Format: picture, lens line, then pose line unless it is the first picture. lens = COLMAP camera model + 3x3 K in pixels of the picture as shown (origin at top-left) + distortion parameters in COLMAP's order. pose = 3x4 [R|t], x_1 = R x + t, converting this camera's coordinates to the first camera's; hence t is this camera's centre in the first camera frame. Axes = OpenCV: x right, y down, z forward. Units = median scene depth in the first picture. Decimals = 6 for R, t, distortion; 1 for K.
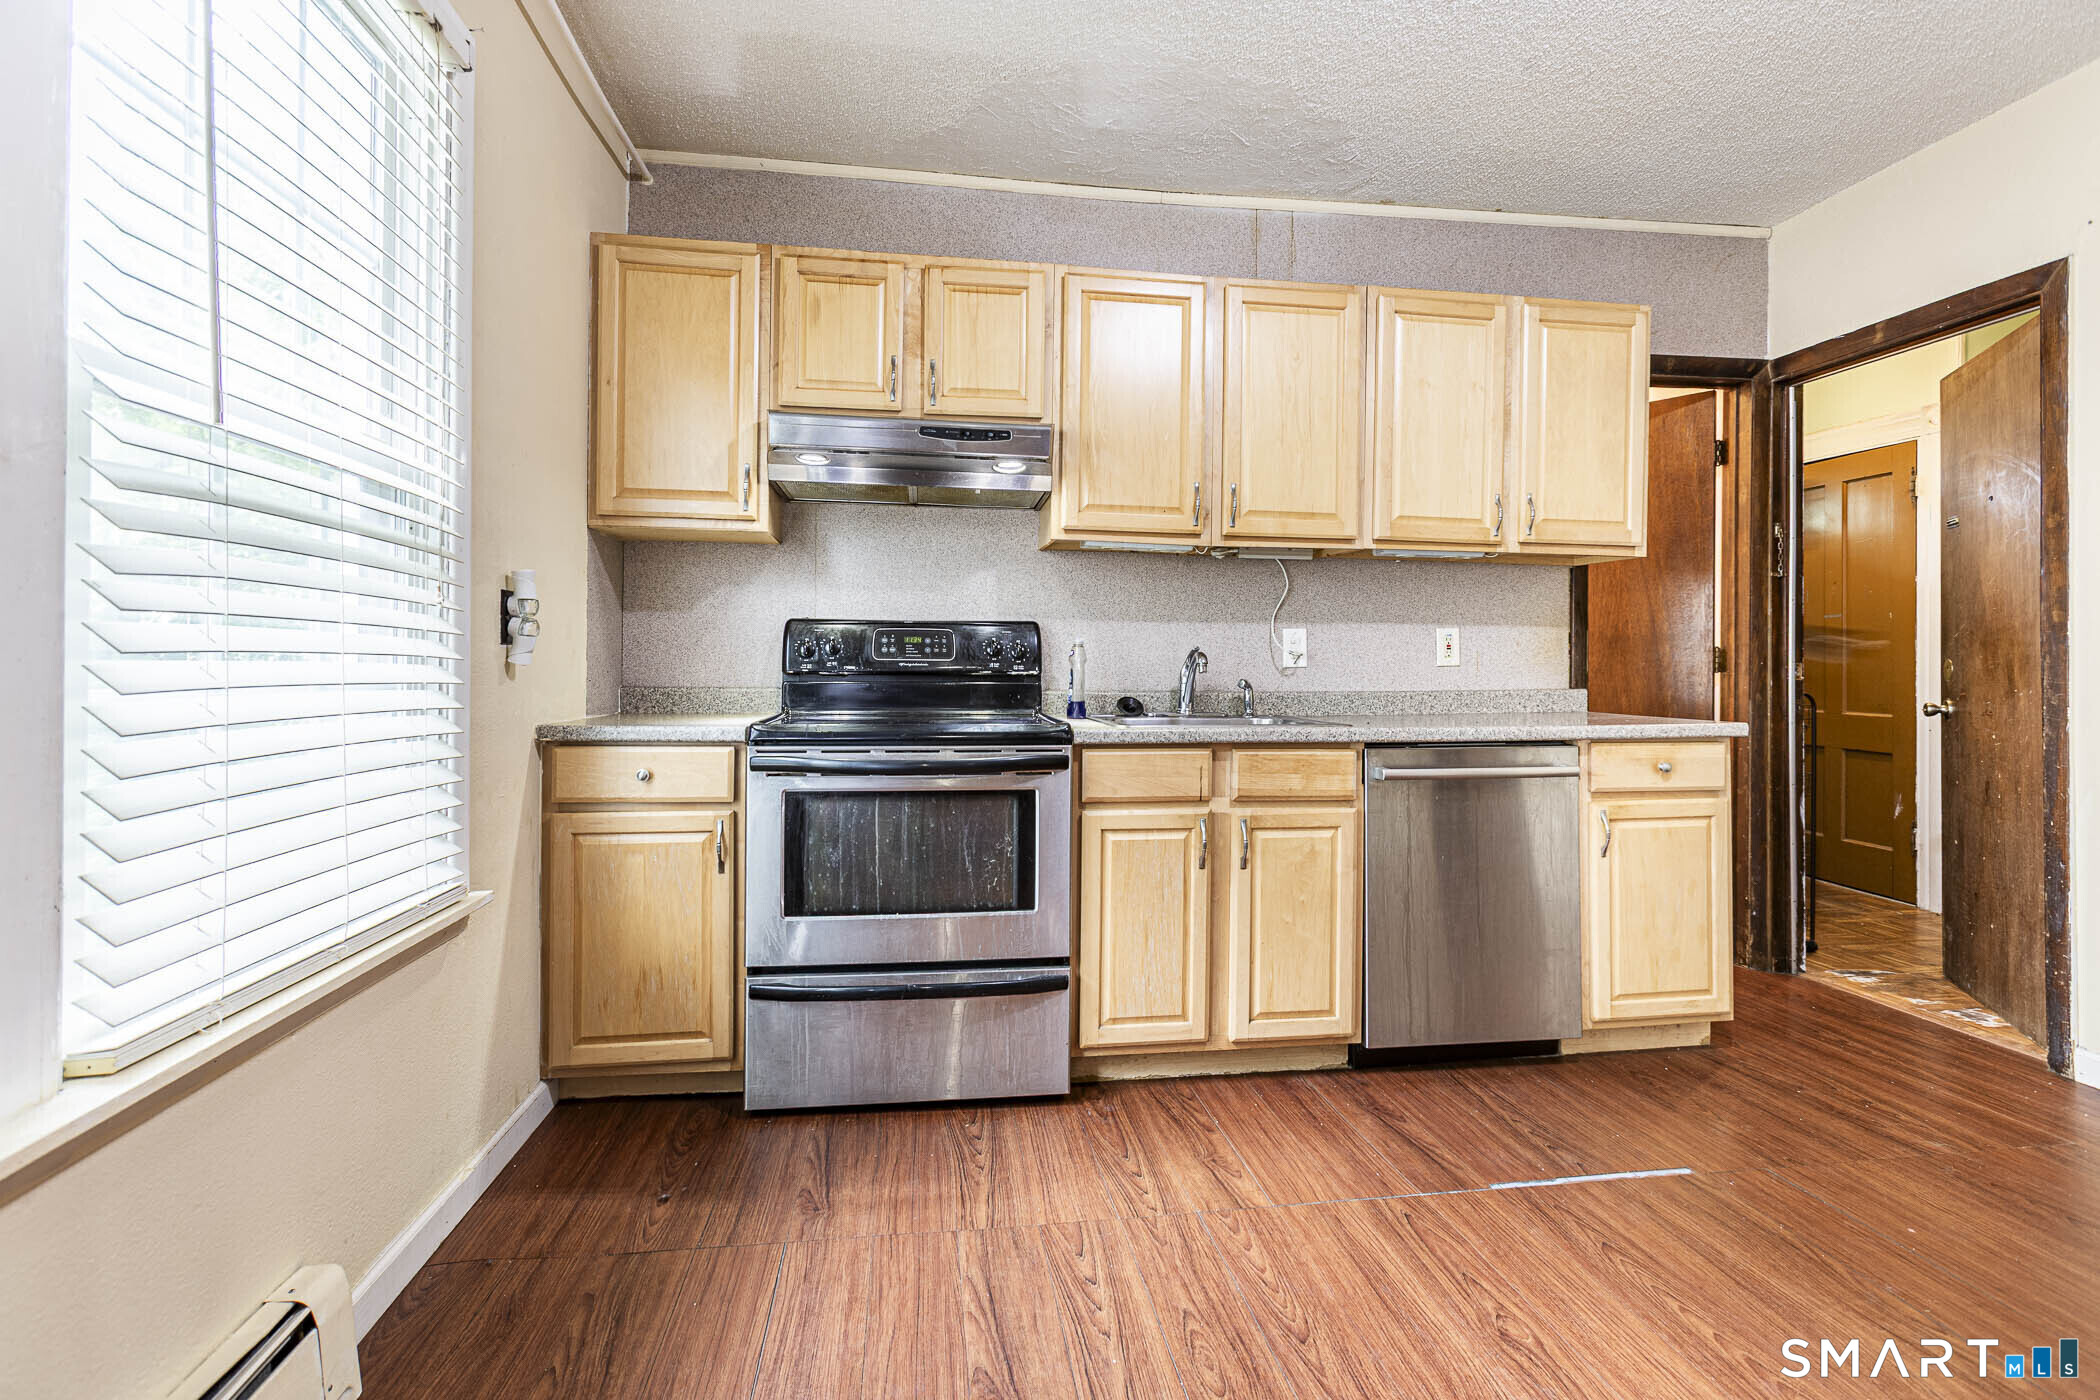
lens RADIAL K [[958.1, 0, 1052.1], [0, 958.1, 674.6], [0, 0, 1]] dist [-0.028033, 0.014439]
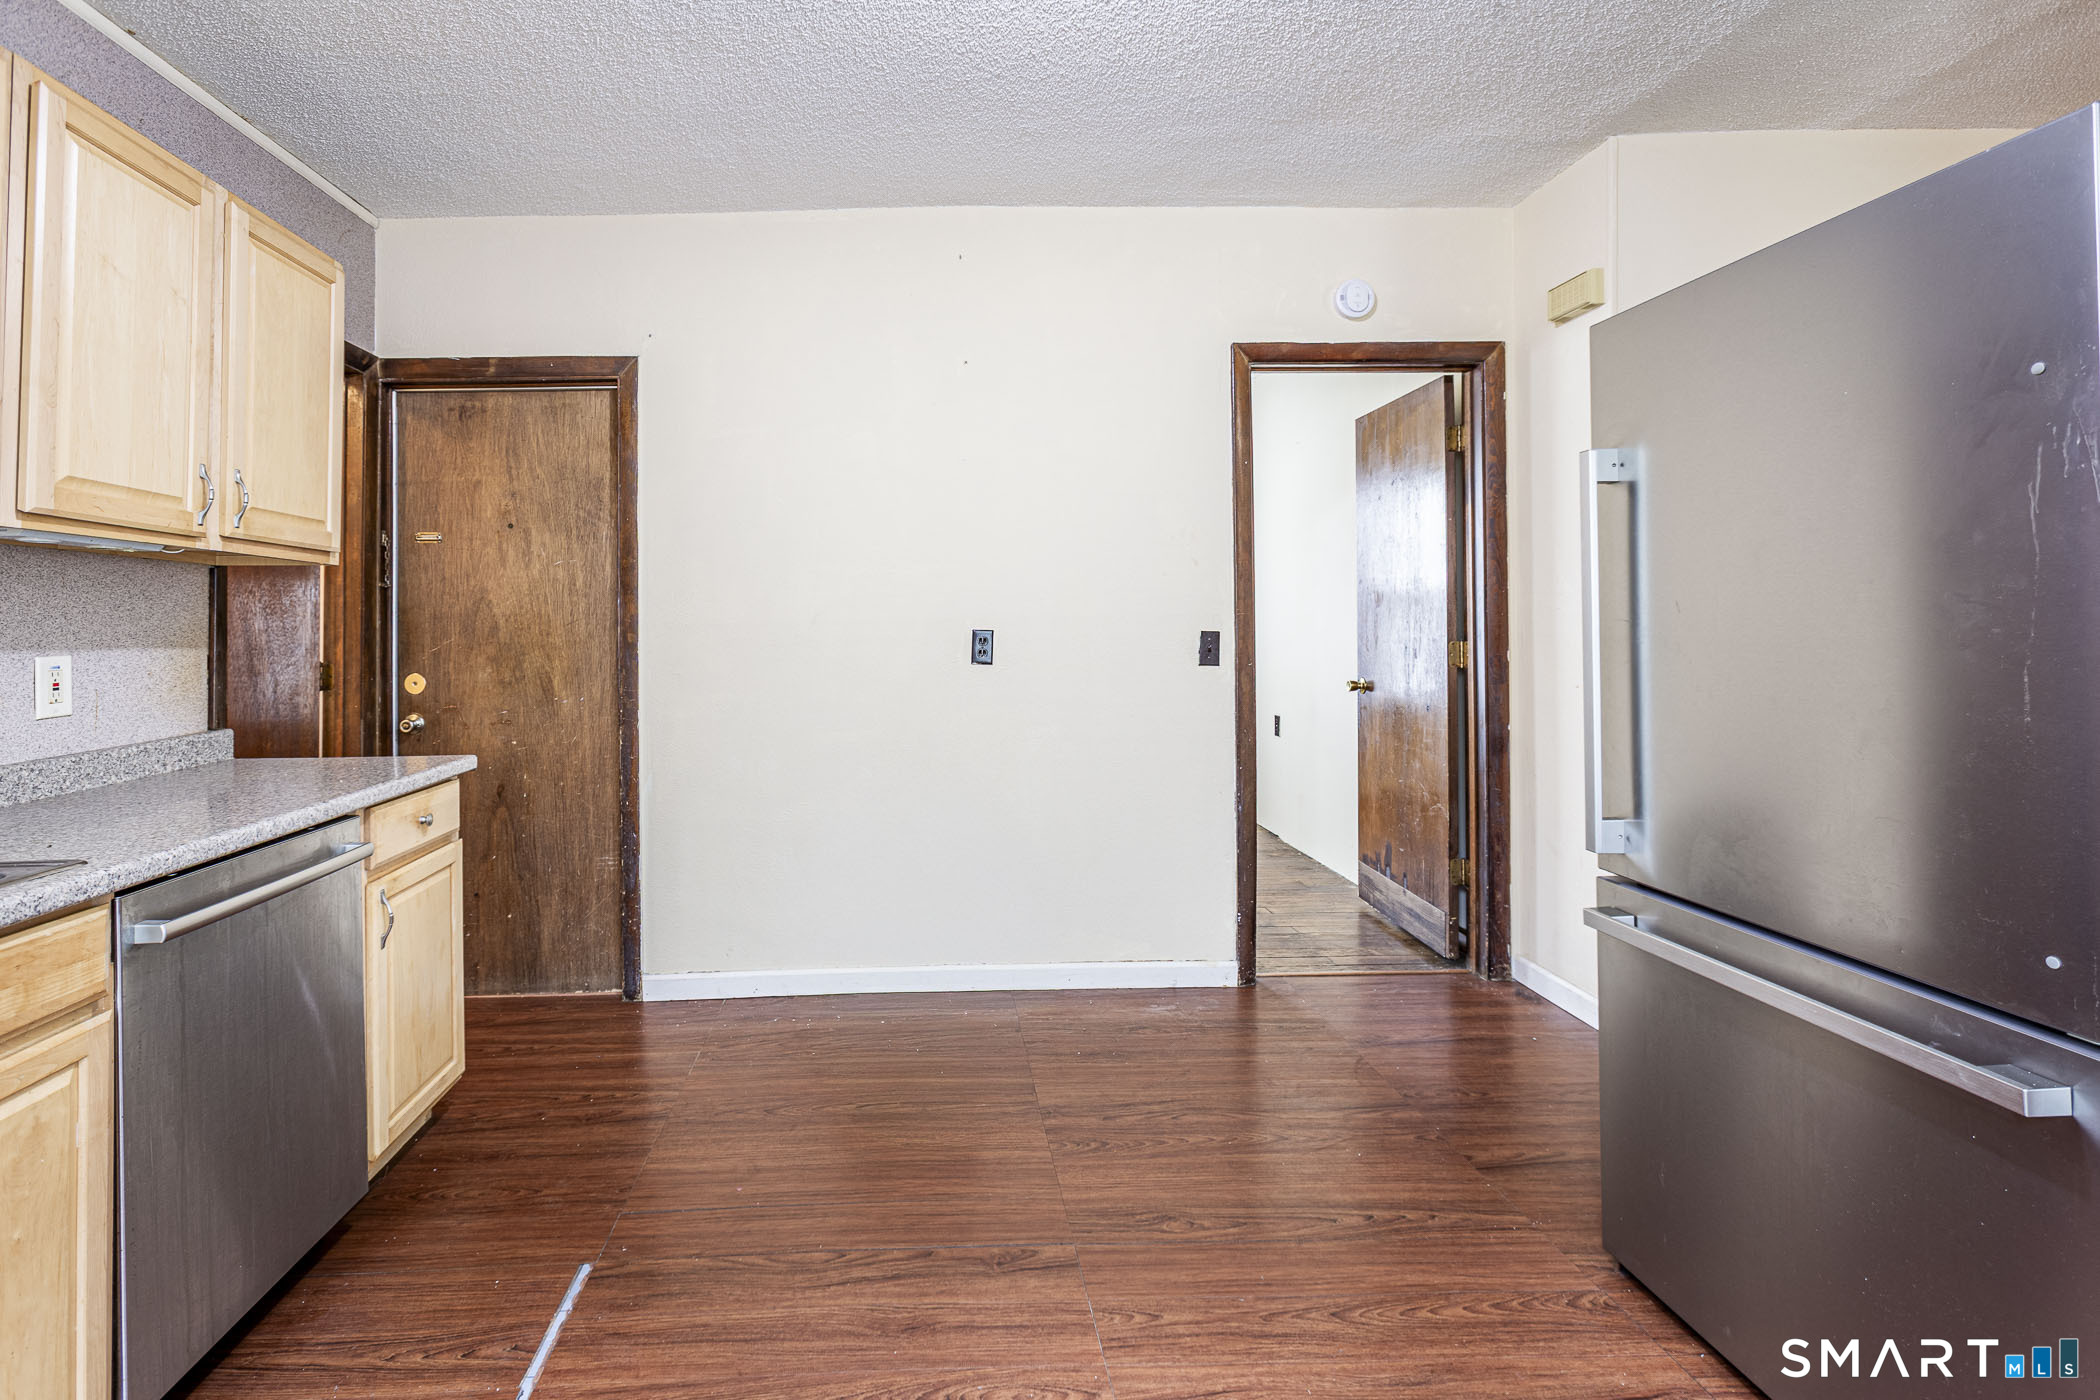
lens RADIAL K [[950.8, 0, 1052.1], [0, 950.8, 638.2], [0, 0, 1]] dist [-0.025551, 0.013849]
pose [[0.122216, -0.000492, 0.992503, -0.113409], [0.023449, 0.999722, -0.002392, -0.044644], [-0.992226, 0.023565, 0.122194, 0.288125]]
